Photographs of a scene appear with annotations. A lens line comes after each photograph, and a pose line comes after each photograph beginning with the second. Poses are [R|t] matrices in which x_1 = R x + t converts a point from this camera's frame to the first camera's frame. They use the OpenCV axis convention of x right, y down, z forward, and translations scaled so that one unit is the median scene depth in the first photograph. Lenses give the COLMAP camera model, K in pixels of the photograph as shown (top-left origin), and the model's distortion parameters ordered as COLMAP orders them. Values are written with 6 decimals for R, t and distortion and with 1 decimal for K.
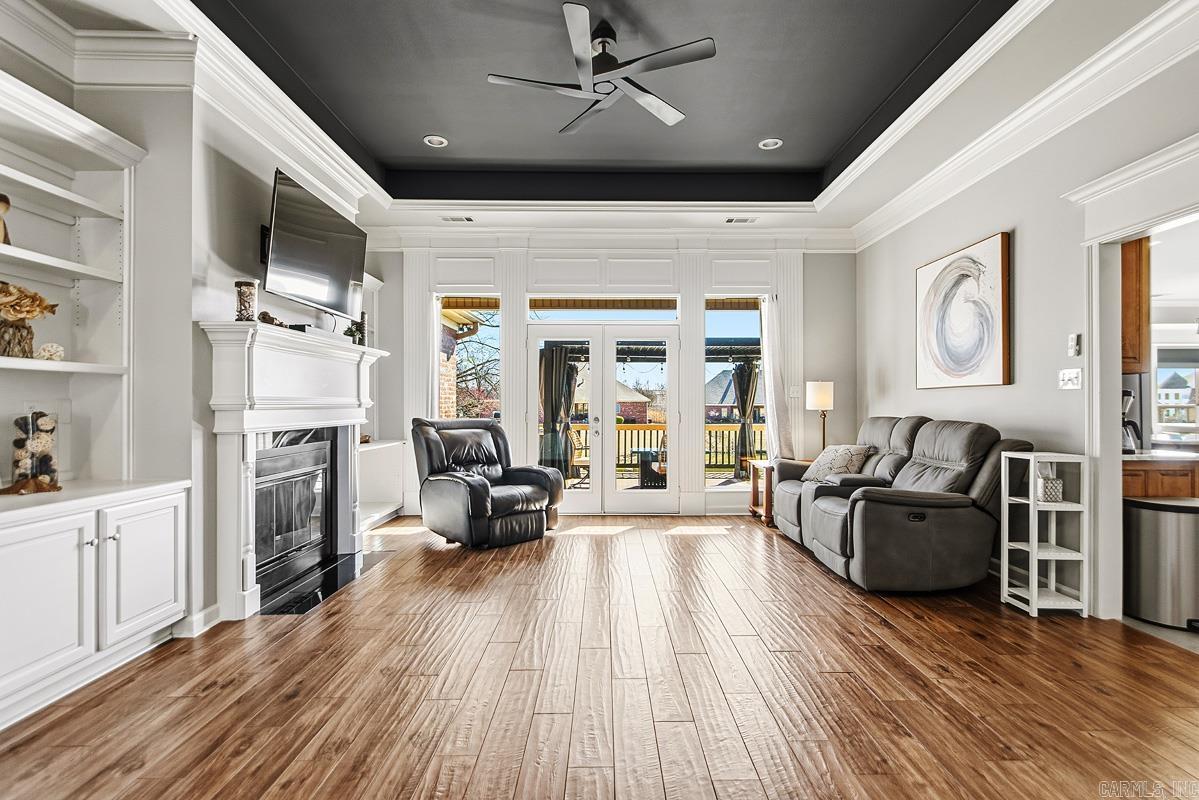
lens RADIAL K [[567.7, 0, 601.7], [0, 567.7, 401.4], [0, 0, 1]] dist [0.002767, 0.000073]
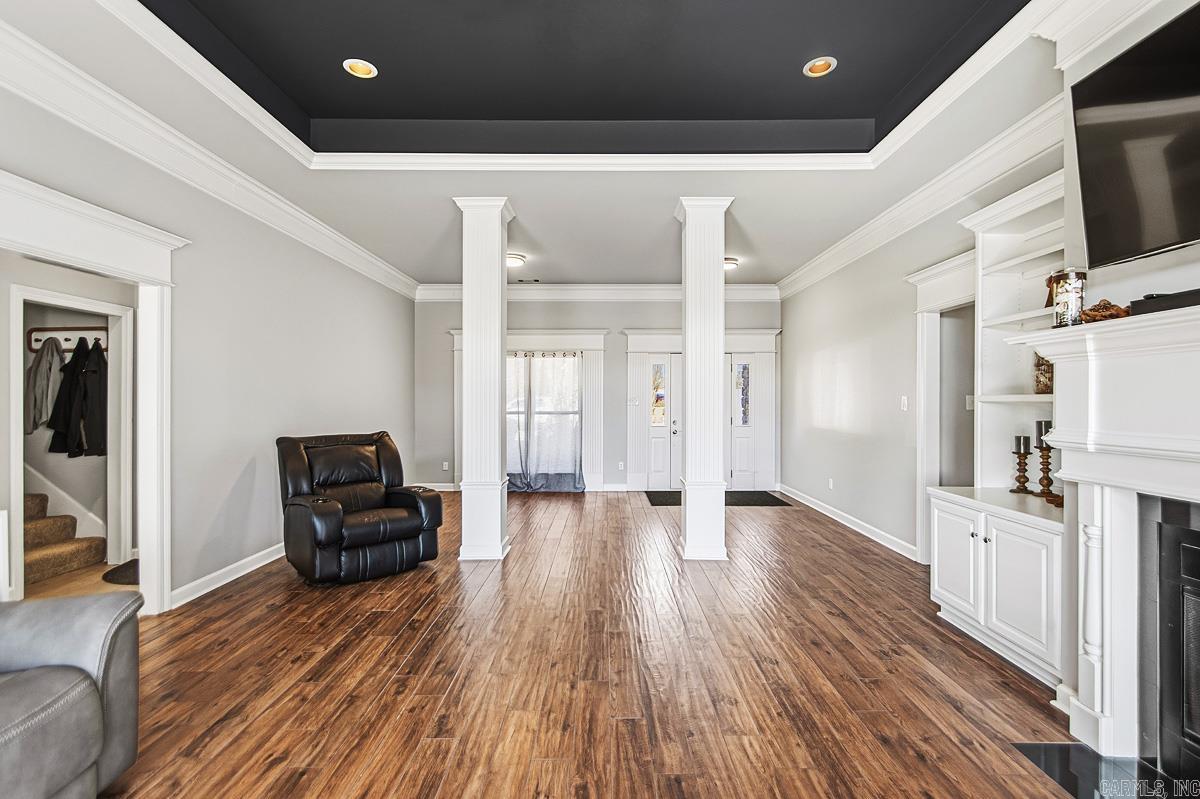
lens RADIAL K [[568.2, 0, 602.2], [0, 568.2, 400.9], [0, 0, 1]] dist [0.002767, 0.000073]
pose [[-0.999991, 0.003879, -0.001735, -0.021472], [0.003889, 0.999978, -0.005400, -0.040759], [0.001714, -0.005407, -0.999984, 1.599654]]
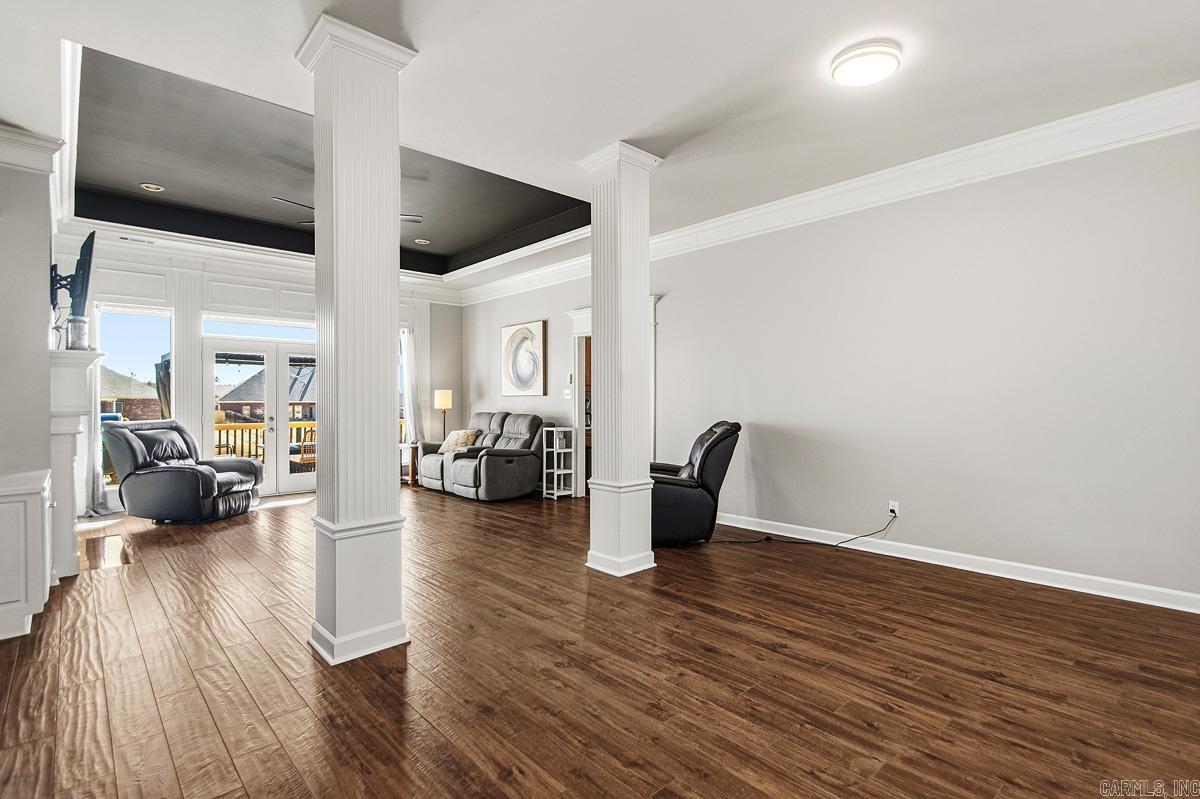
lens RADIAL K [[568.2, 0, 602.2], [0, 568.2, 400.9], [0, 0, 1]] dist [0.002767, 0.000073]
pose [[0.737930, -0.004859, 0.674859, -0.560061], [0.001113, 0.999981, 0.005984, -0.024666], [-0.674876, -0.003665, 0.737922, -0.707193]]
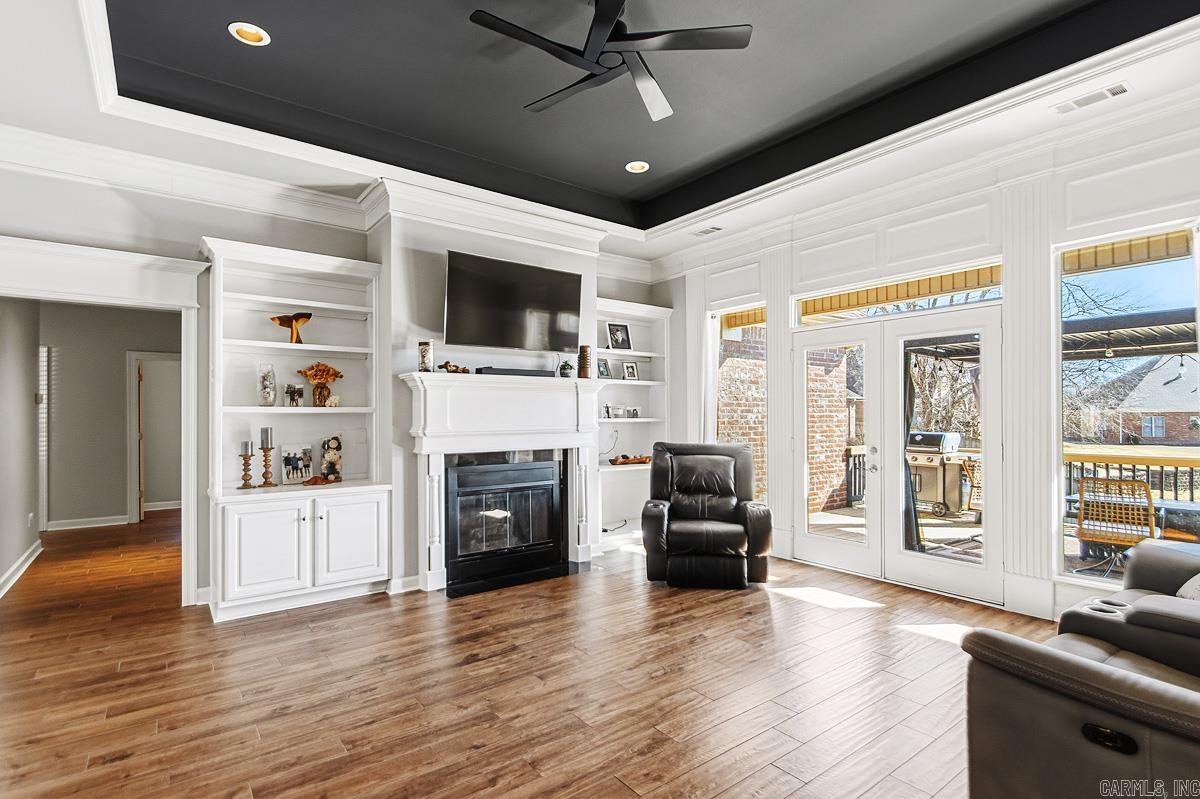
lens RADIAL K [[582.5, 0, 603.4], [0, 582.5, 415.4], [0, 0, 1]] dist [0.029934, -0.000111]
pose [[0.608942, -0.001815, -0.793213, 0.677348], [0.007123, 0.999970, 0.003180, -0.034757], [0.793183, -0.007587, 0.608936, 0.451816]]
